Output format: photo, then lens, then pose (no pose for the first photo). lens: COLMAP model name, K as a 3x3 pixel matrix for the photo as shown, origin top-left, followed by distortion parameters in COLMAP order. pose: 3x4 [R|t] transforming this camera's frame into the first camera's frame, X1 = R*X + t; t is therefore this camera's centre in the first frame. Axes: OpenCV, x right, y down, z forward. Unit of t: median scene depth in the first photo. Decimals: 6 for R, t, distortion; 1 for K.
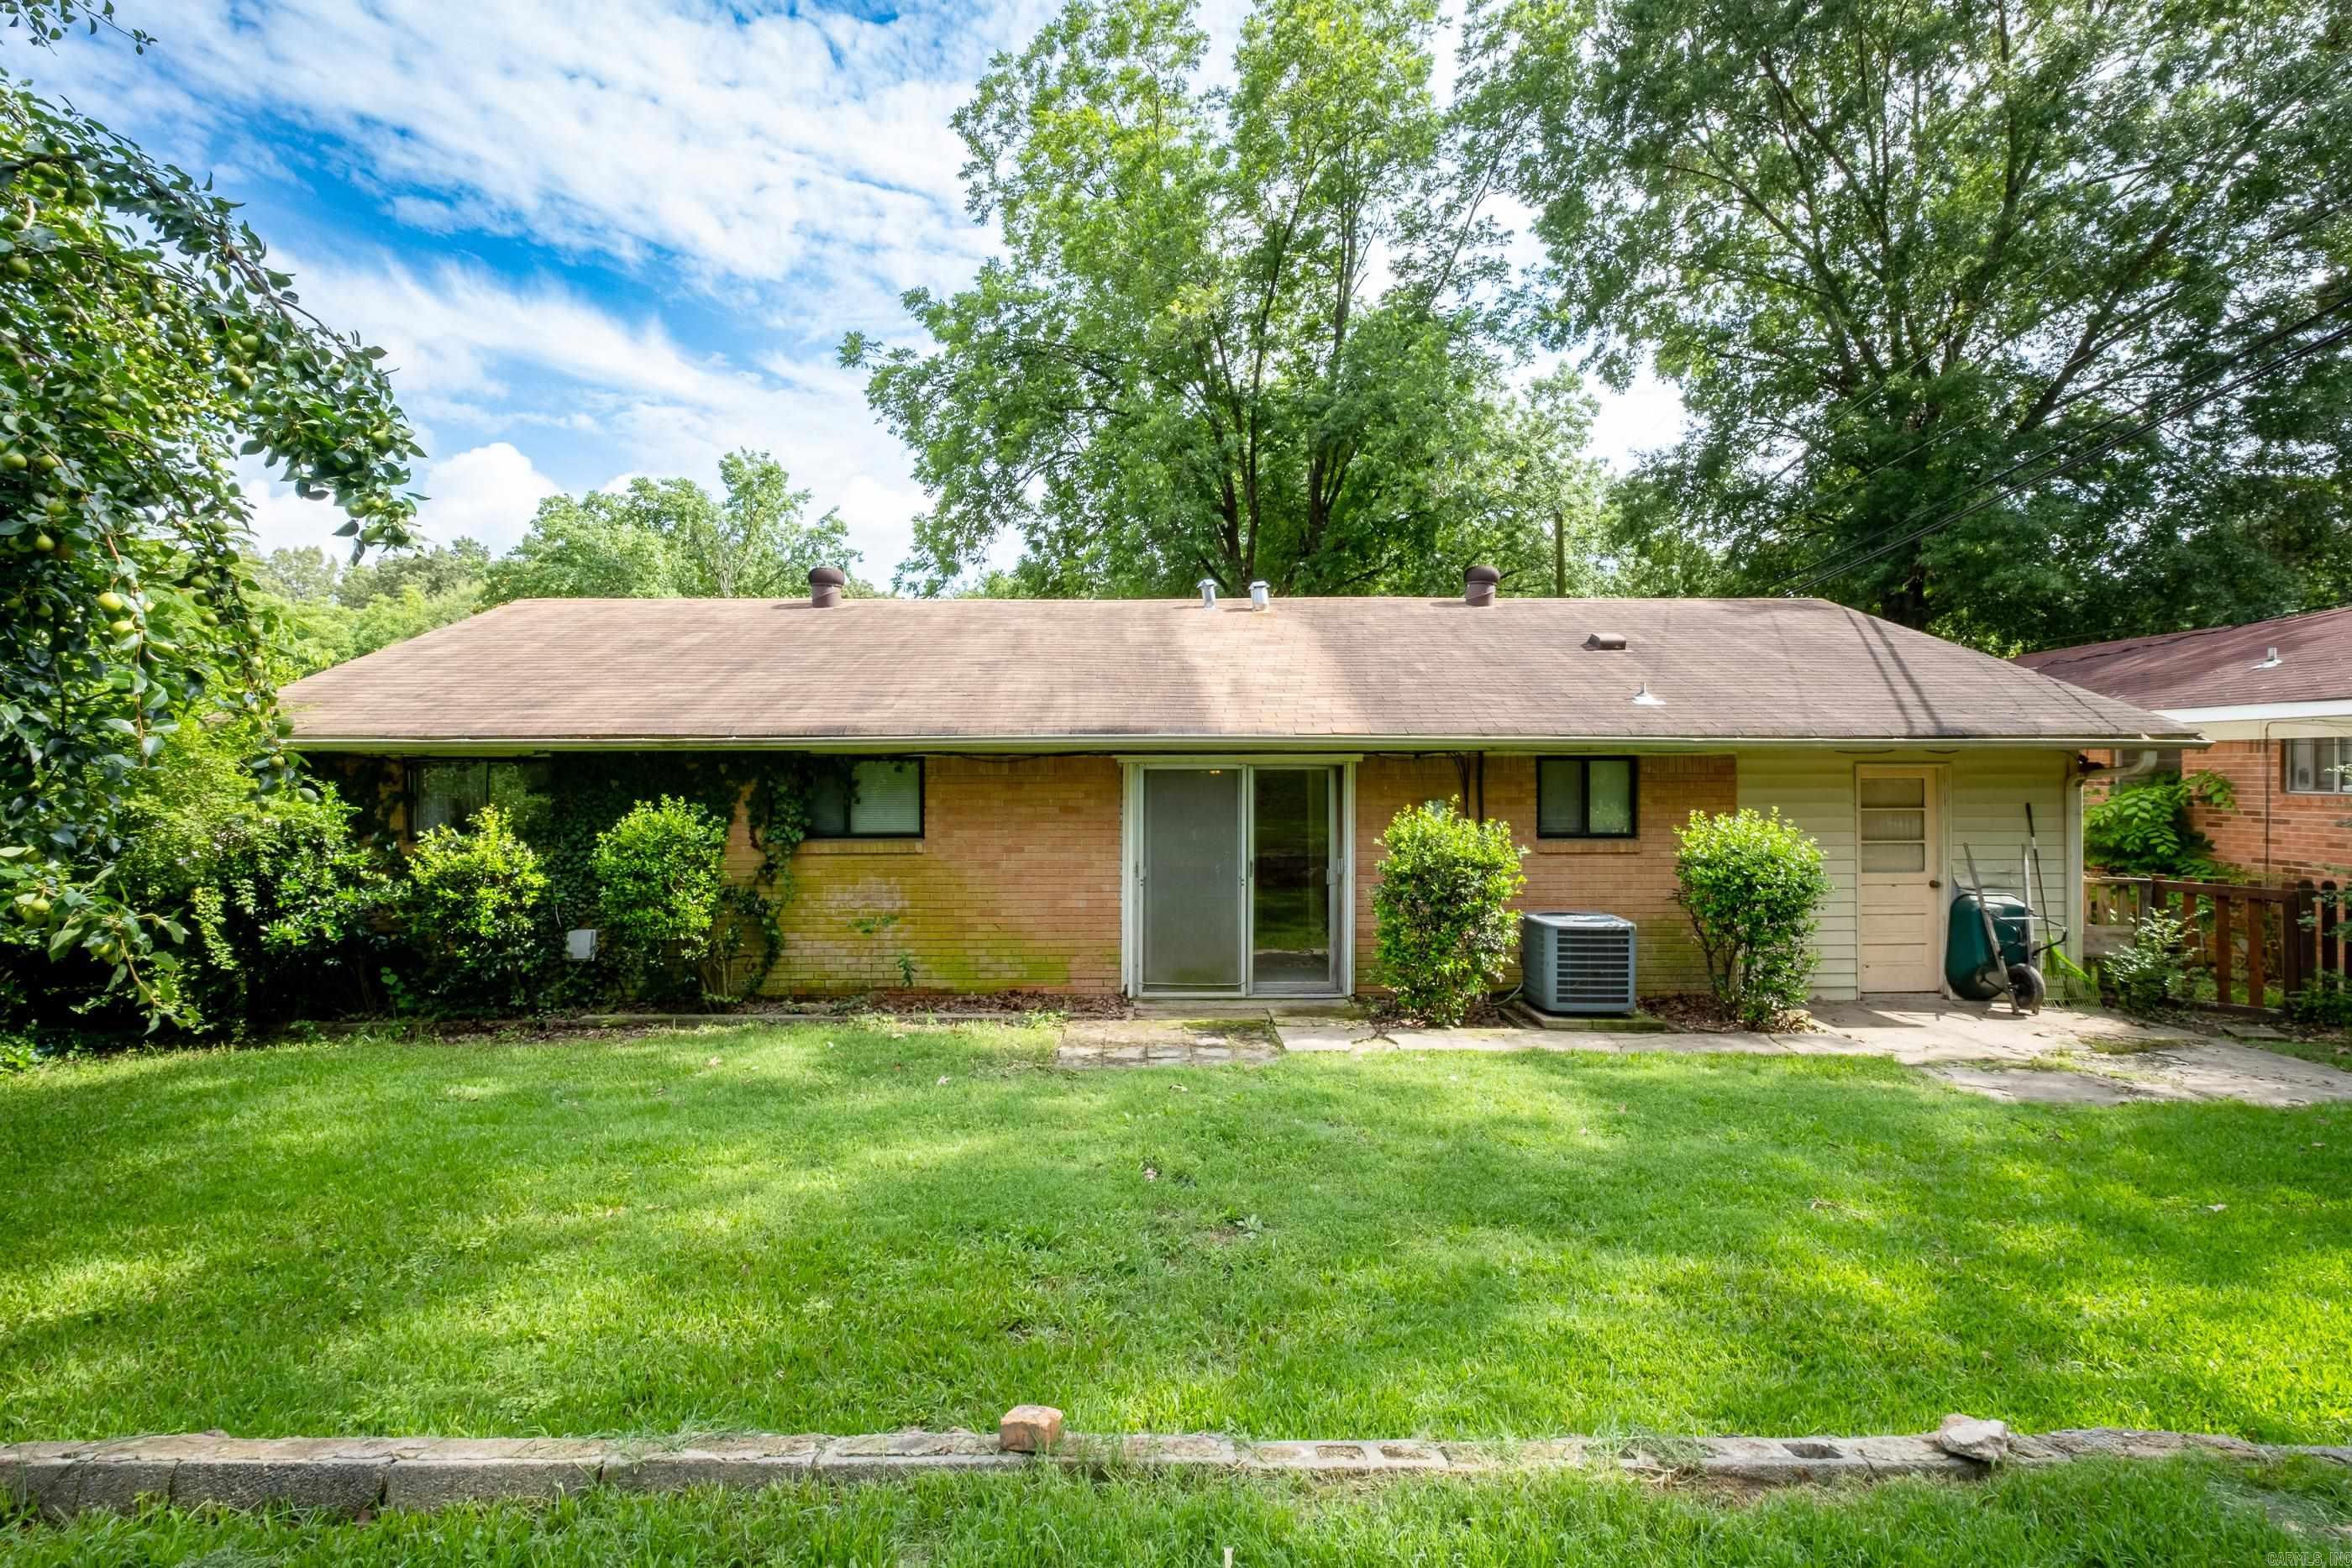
lens RADIAL K [[1120.2, 0, 1176.0], [0, 1120.2, 784.0], [0, 0, 1]] dist [-0.005828, -0.000267]
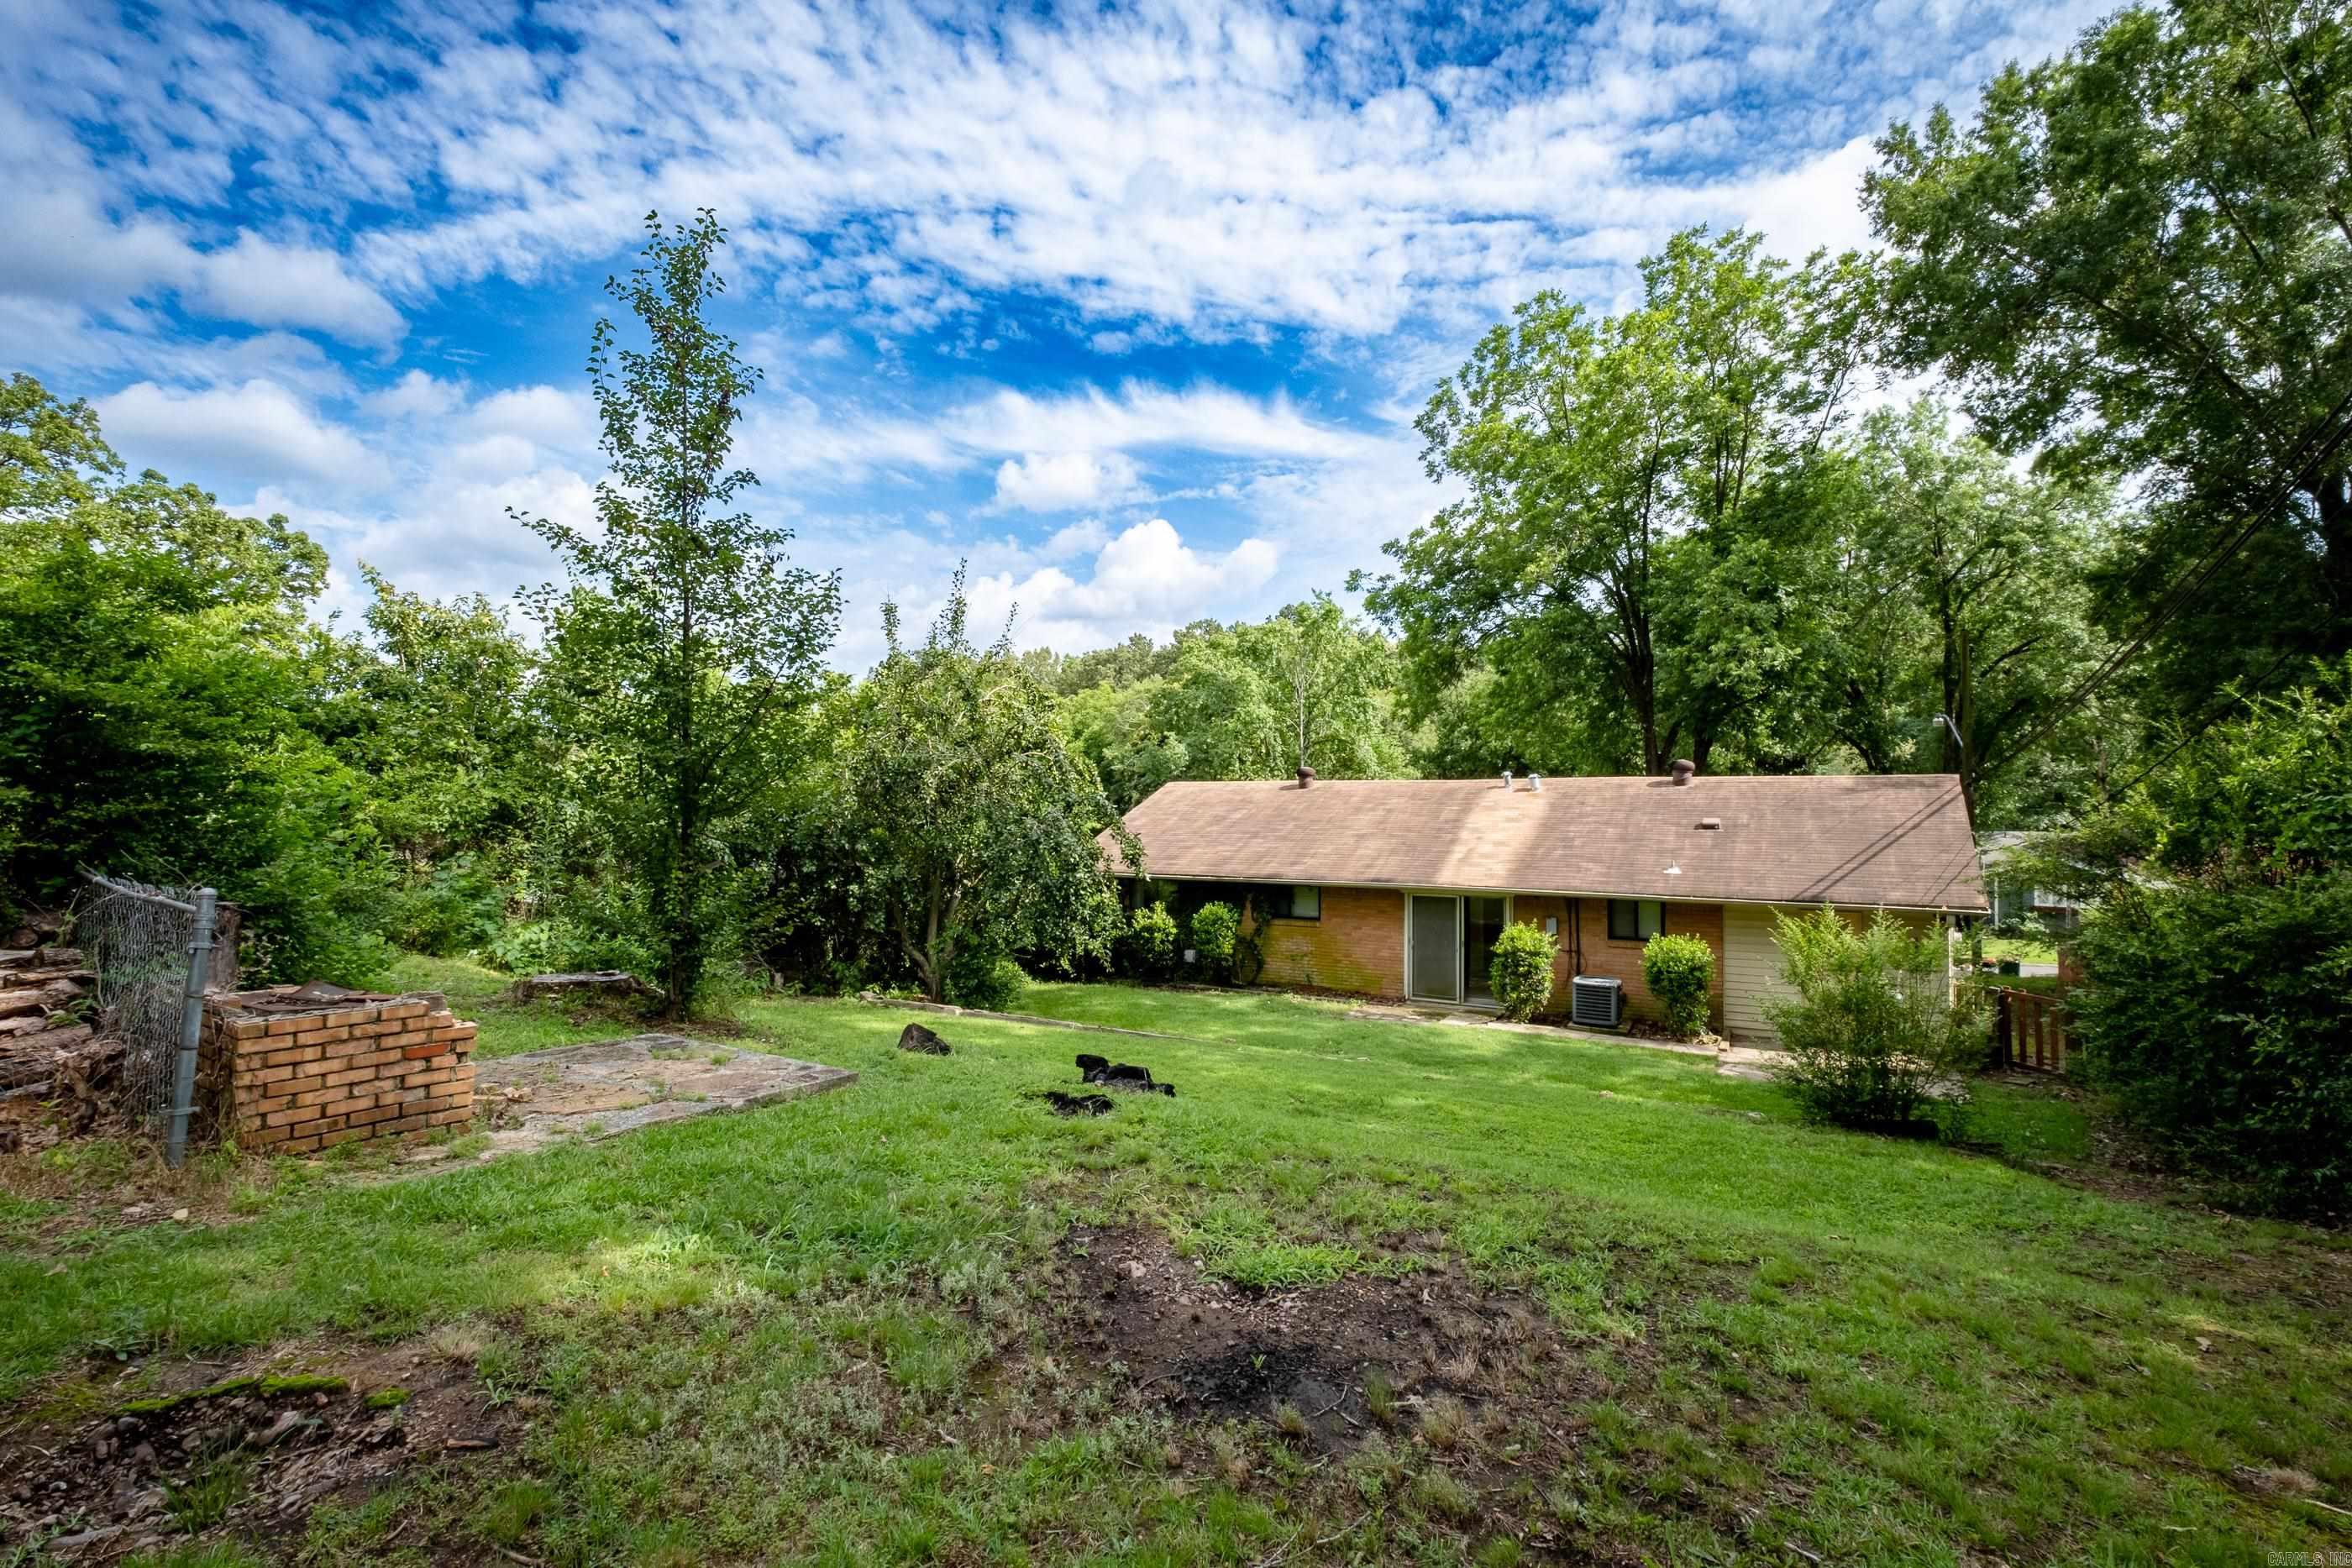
lens RADIAL K [[1119.7, 0, 1176.0], [0, 1119.7, 784.0], [0, 0, 1]] dist [0.024499, -0.000274]
pose [[0.860921, -0.002502, -0.508732, 0.685501], [-0.003835, 0.999928, -0.011407, -0.202749], [0.508724, 0.011772, 0.860849, -1.122867]]
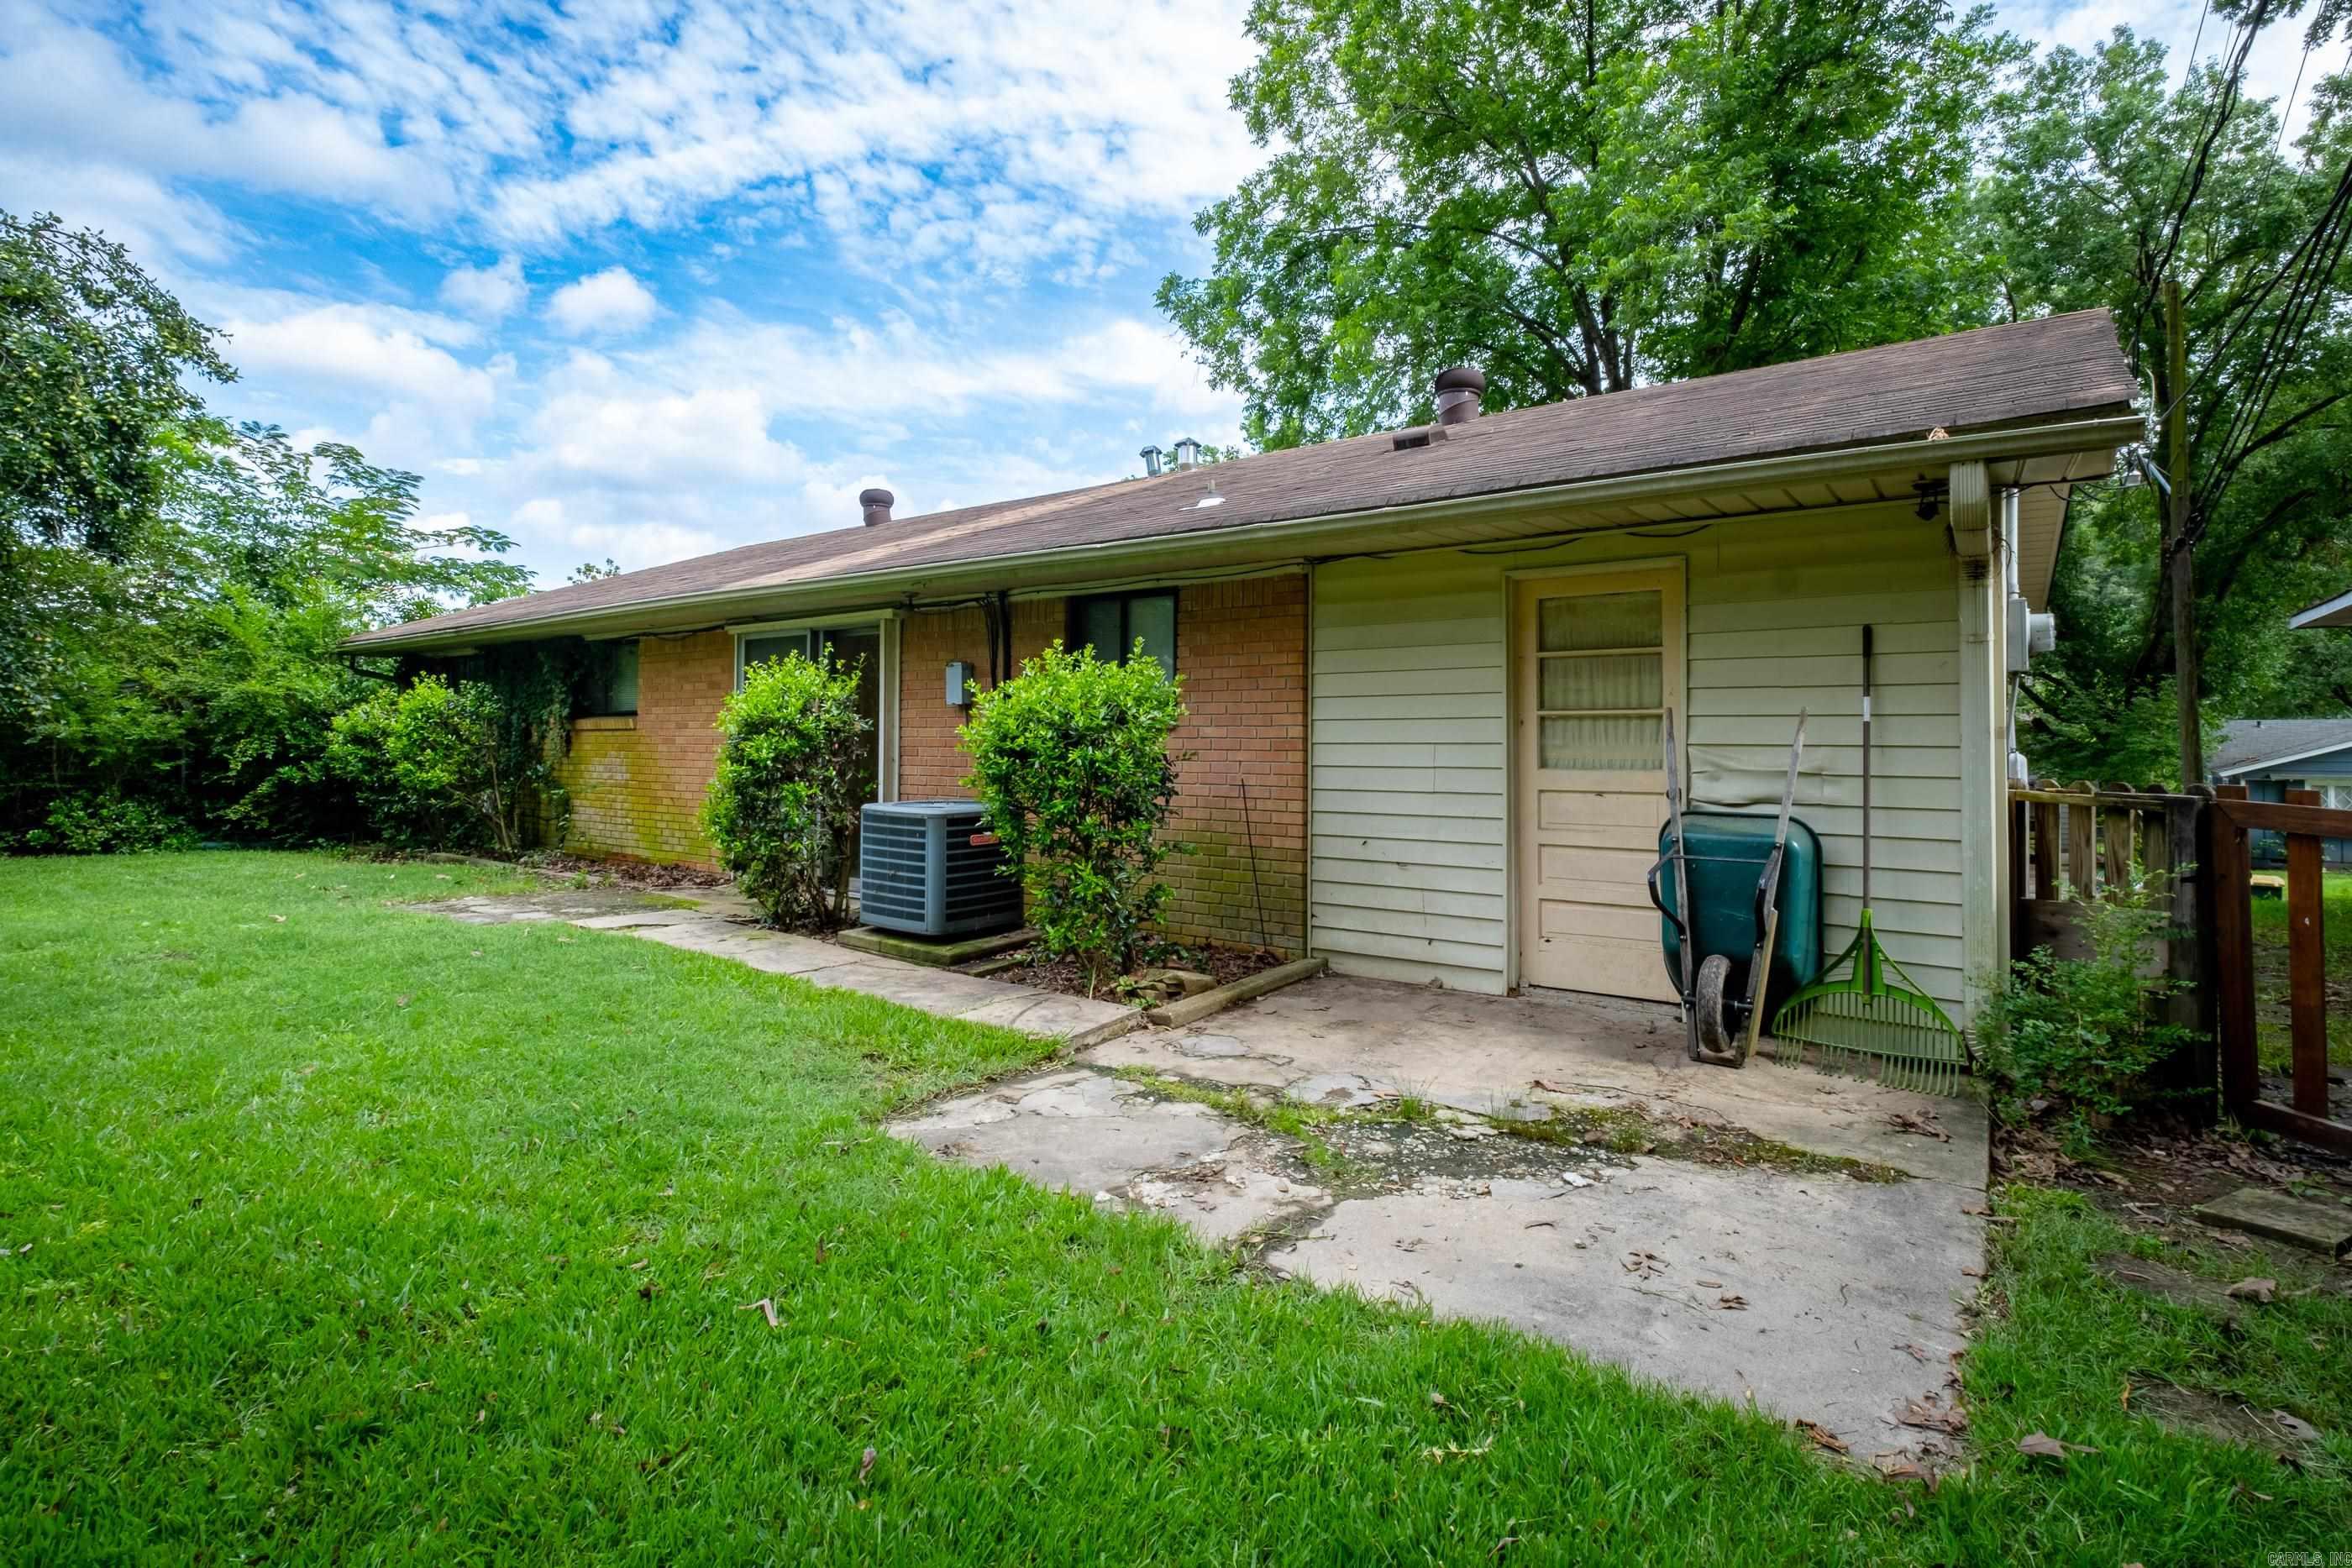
lens RADIAL K [[1131.9, 0, 1185.8], [0, 1131.9, 748.4], [0, 0, 1]] dist [0.001282, 0.000242]
pose [[0.792460, 0.010197, -0.609839, 0.843696], [-0.011013, 0.999936, 0.002410, 0.071582], [0.609825, 0.004806, 0.792522, 0.464753]]
